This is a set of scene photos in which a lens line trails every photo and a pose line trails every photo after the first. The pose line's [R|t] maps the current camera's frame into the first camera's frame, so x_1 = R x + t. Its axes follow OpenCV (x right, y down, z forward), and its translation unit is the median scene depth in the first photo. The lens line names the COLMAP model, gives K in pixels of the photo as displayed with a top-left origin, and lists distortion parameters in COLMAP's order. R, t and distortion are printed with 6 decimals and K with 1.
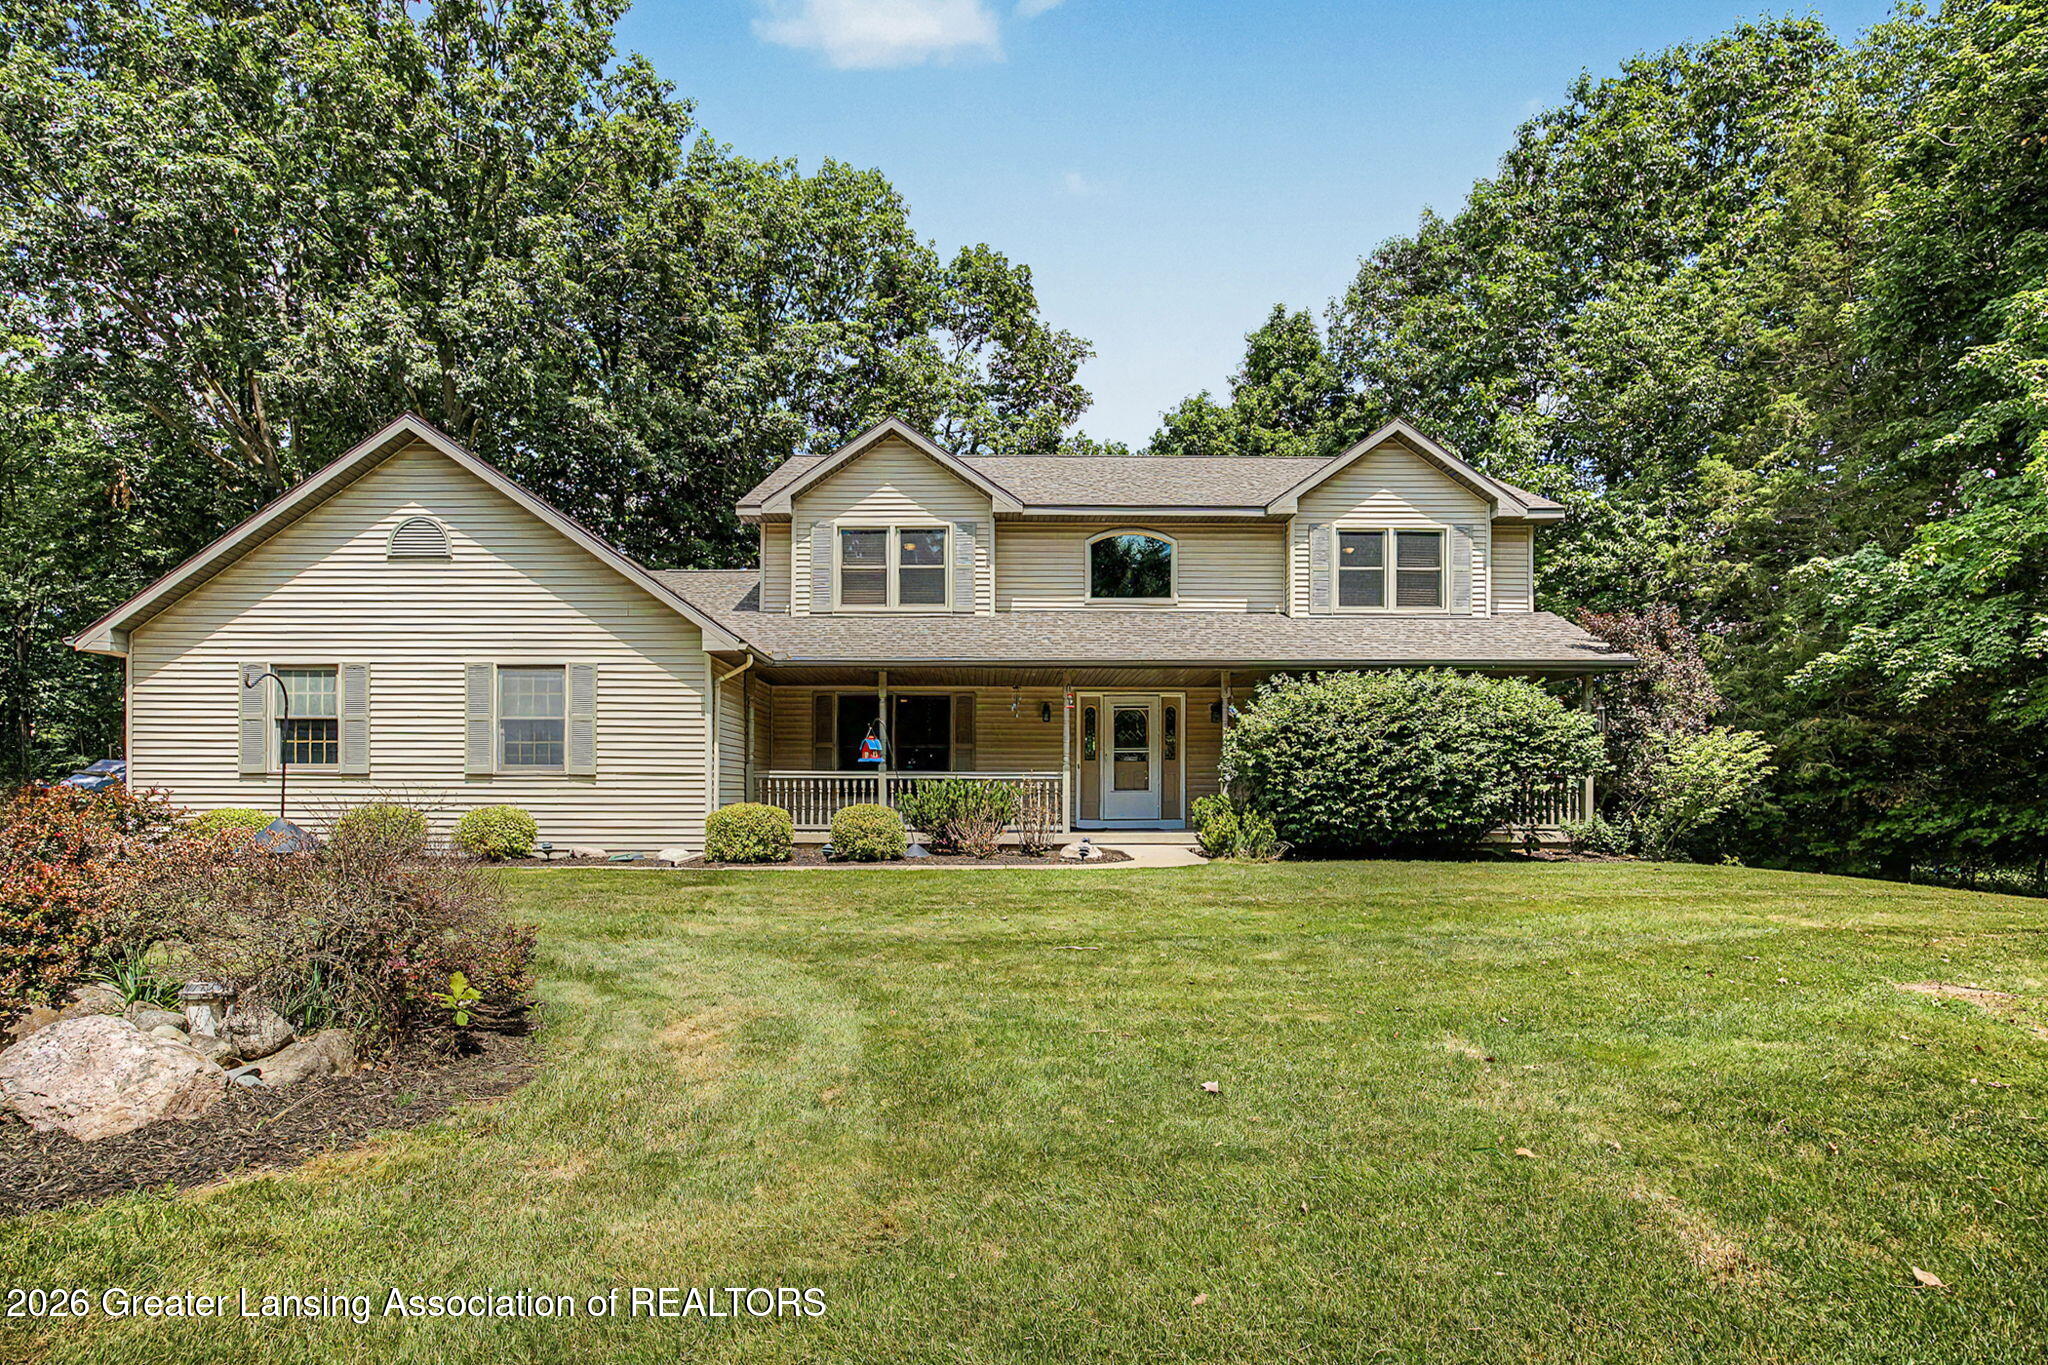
lens RADIAL K [[1002.0, 0, 1038.9], [0, 1002.0, 791.9], [0, 0, 1]] dist [-0.005742, 0.001068]
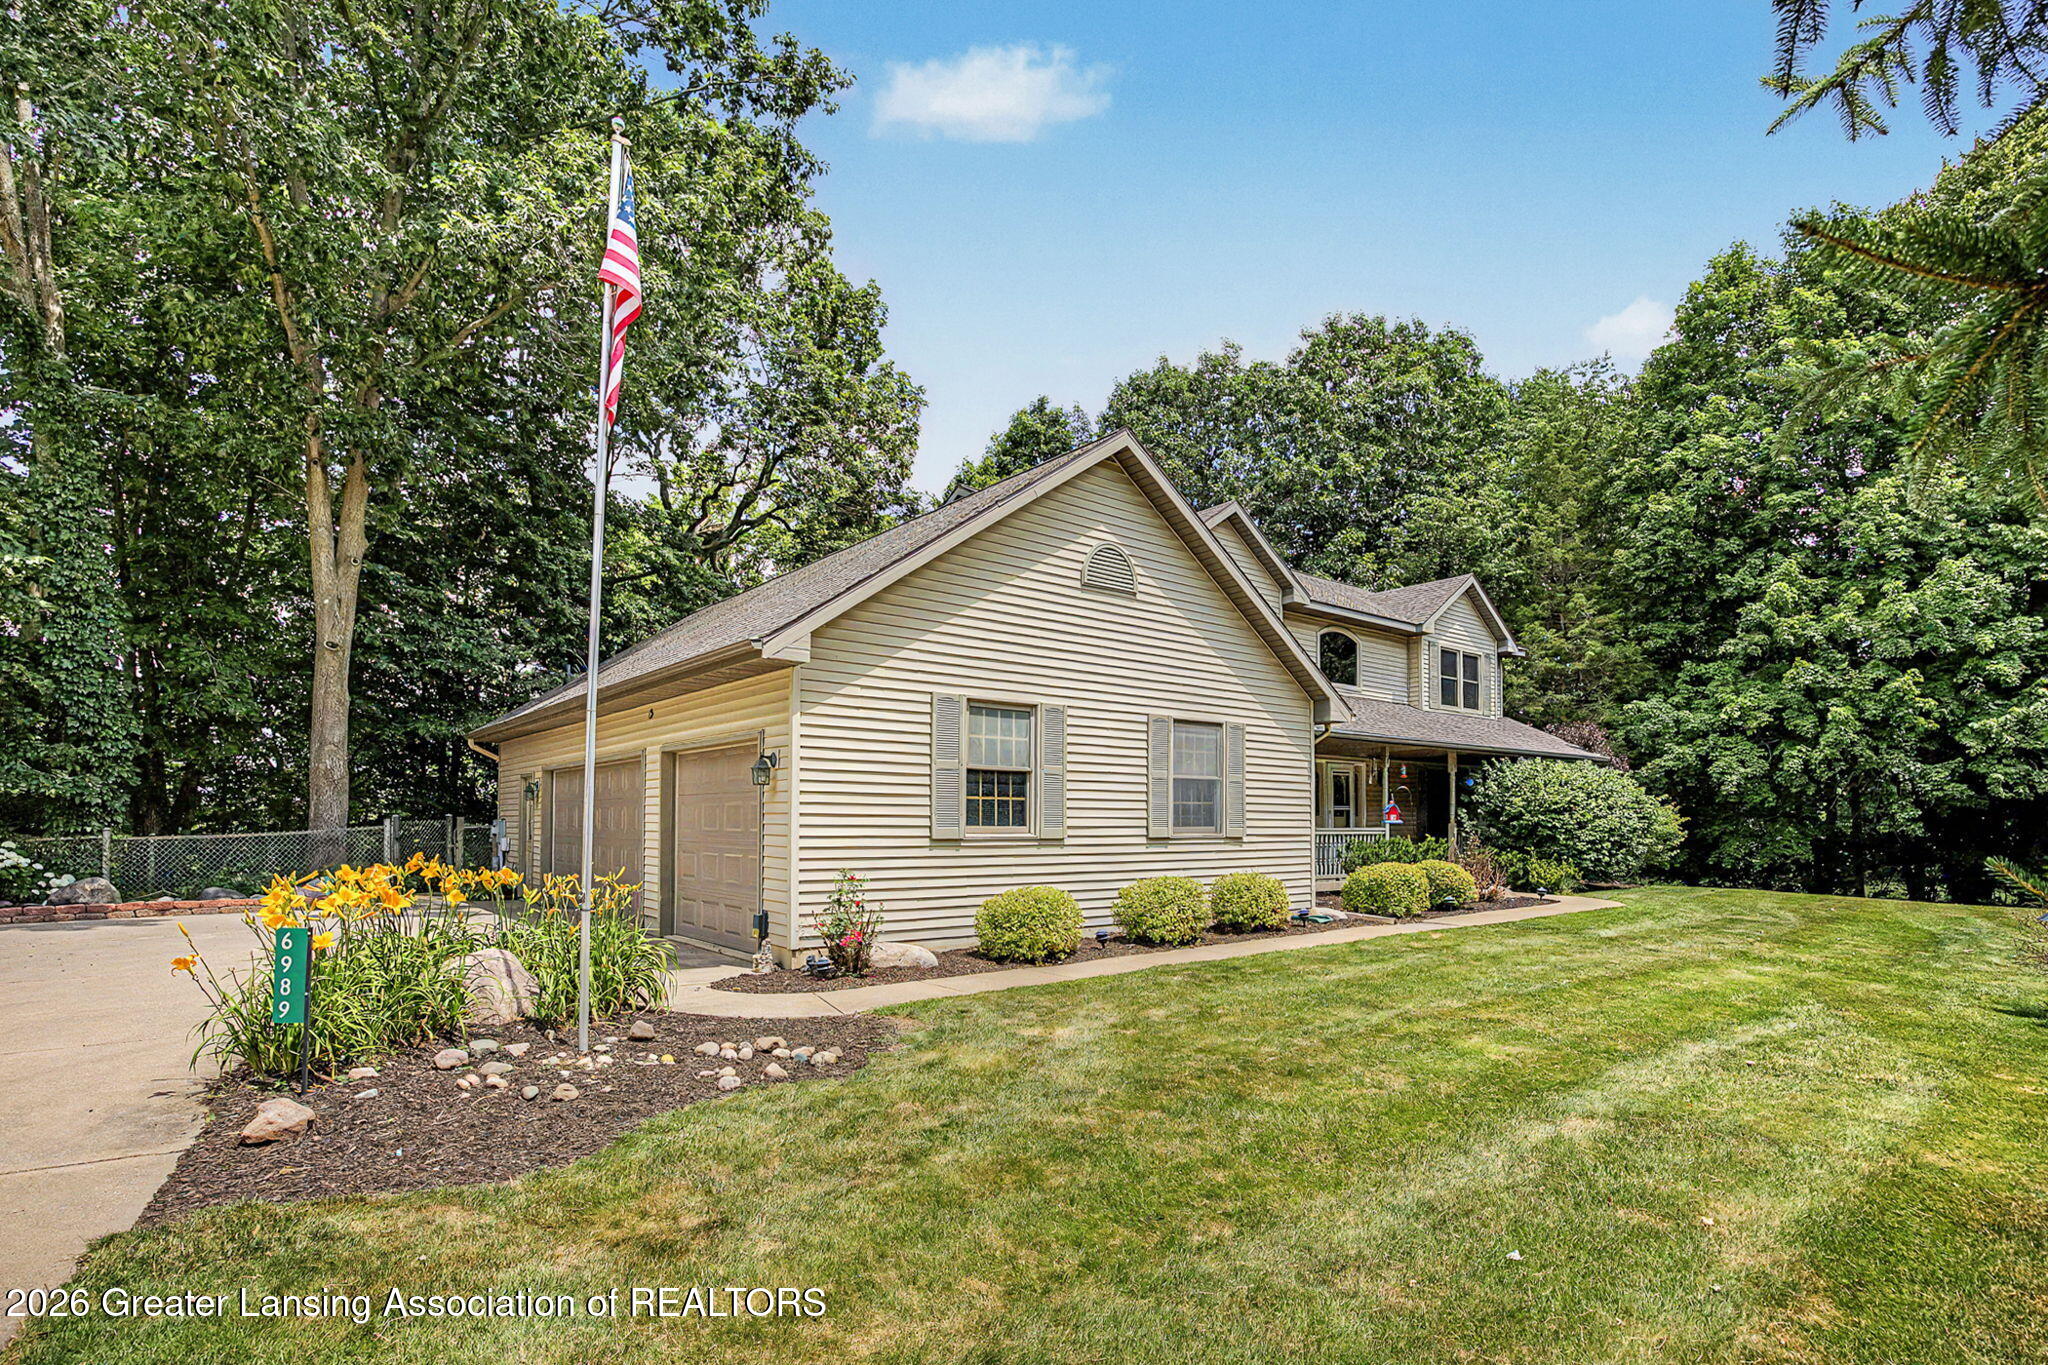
lens RADIAL K [[1002.0, 0, 1038.9], [0, 1002.0, 791.9], [0, 0, 1]] dist [-0.005742, 0.001068]
pose [[0.777188, 0.020046, 0.628949, -1.135552], [-0.003776, 0.999623, -0.027194, -0.031894], [-0.629257, 0.018760, 0.776971, 0.338644]]
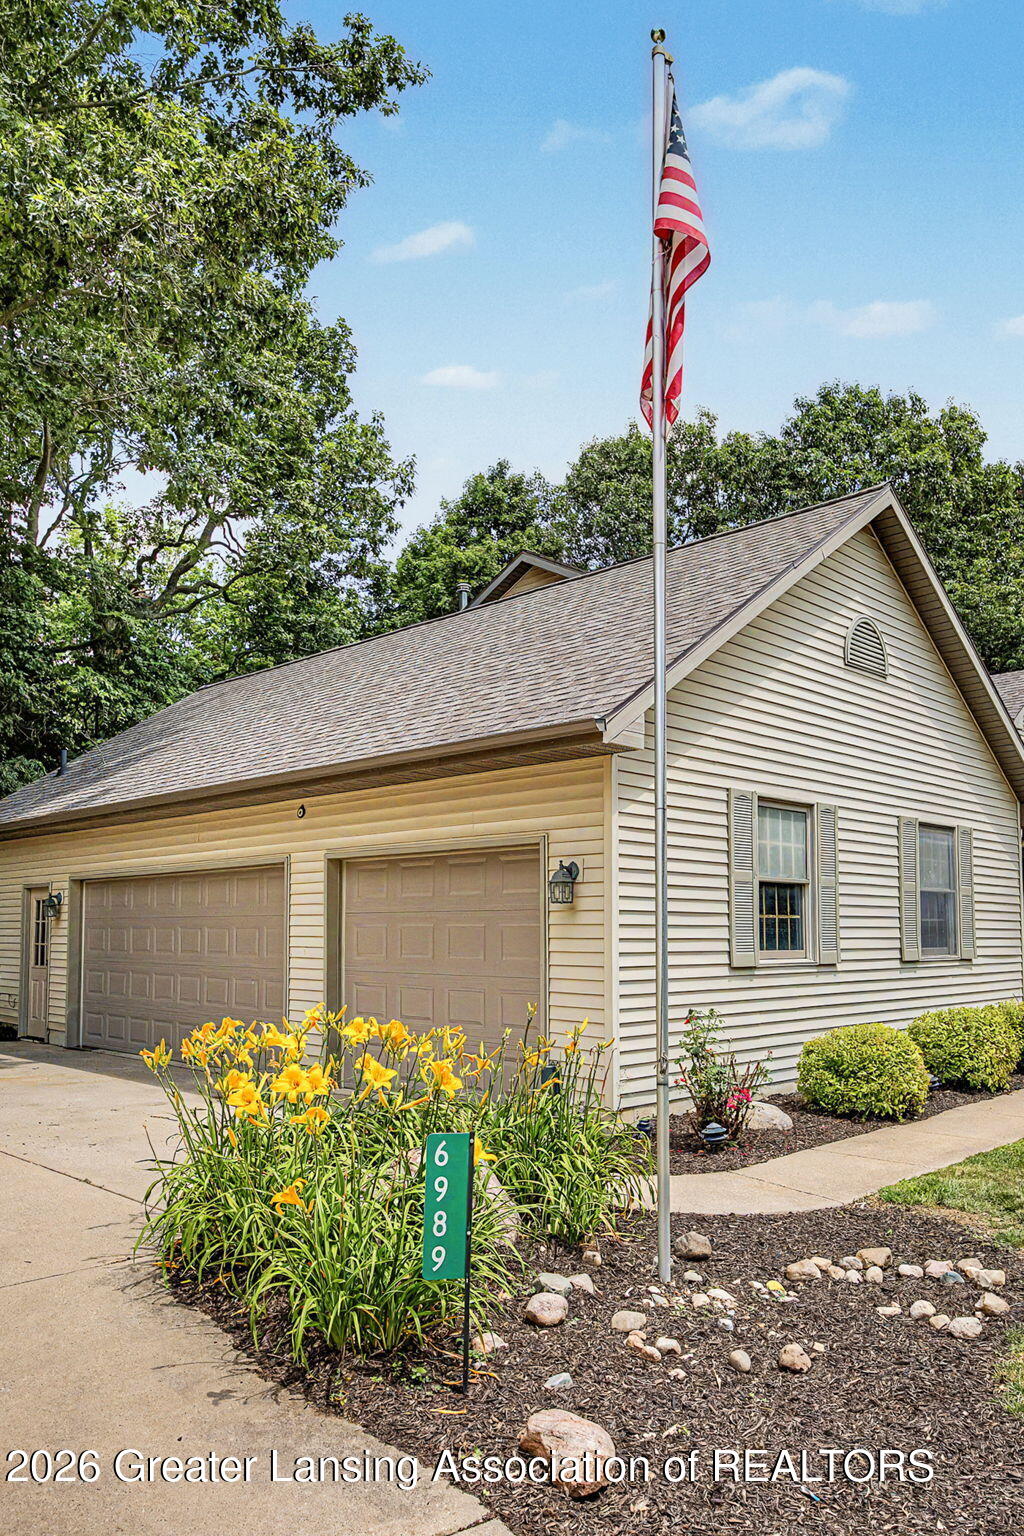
lens RADIAL K [[1099.4, 0, 514.1], [0, 1099.4, 863.9], [0, 0, 1]] dist [0.003317, -0.001090]
pose [[0.700717, 0.040671, 0.712279, -1.289285], [0.003007, 0.998197, -0.059954, -0.039718], [-0.713433, 0.044152, 0.699332, 0.580740]]
